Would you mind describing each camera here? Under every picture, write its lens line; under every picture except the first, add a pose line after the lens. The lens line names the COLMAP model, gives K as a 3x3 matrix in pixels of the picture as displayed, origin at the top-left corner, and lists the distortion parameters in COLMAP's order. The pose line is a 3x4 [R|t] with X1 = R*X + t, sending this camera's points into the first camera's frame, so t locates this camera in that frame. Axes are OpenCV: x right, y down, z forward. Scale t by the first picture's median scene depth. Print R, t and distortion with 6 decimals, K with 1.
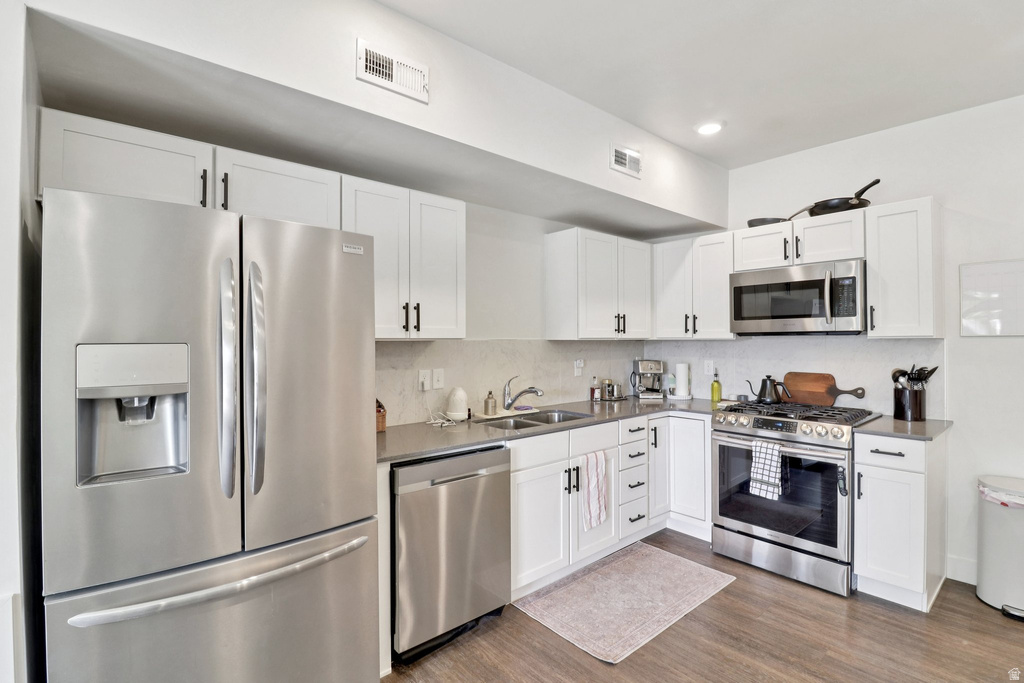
lens RADIAL K [[479.3, 0, 510.9], [0, 479.3, 338.6], [0, 0, 1]] dist [0.000173, -0.012084]
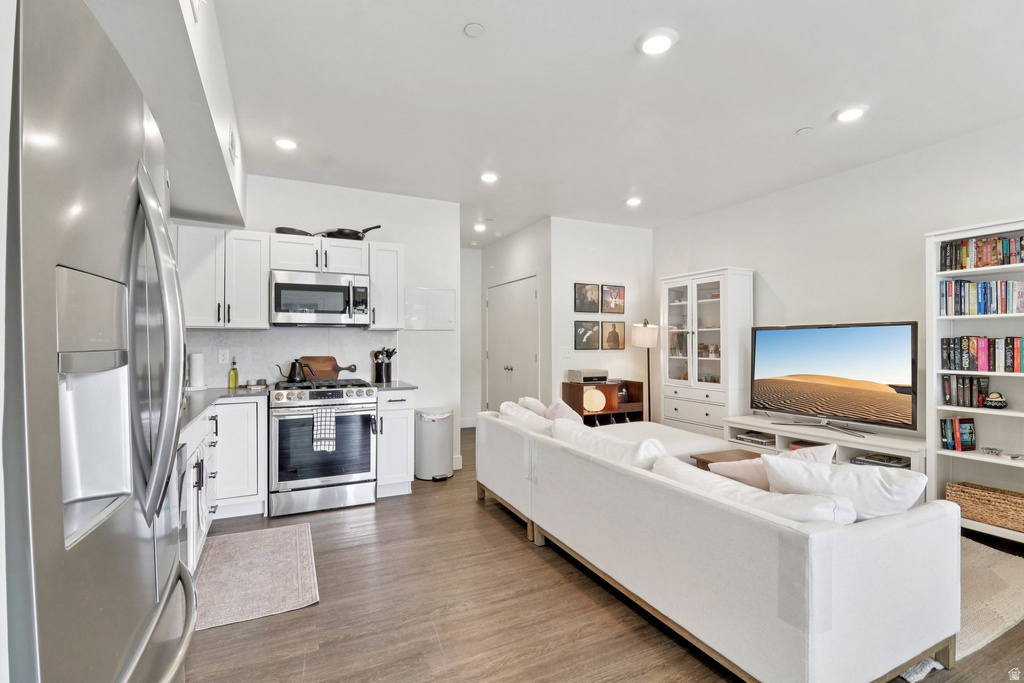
lens RADIAL K [[479.3, 0, 512.4], [0, 479.3, 342.9], [0, 0, 1]] dist [0.000173, -0.012084]
pose [[0.254771, 0.002609, 0.966998, -0.565962], [-0.002016, 0.999996, -0.002167, 0.042028], [-0.966999, -0.001397, 0.254775, 0.183894]]
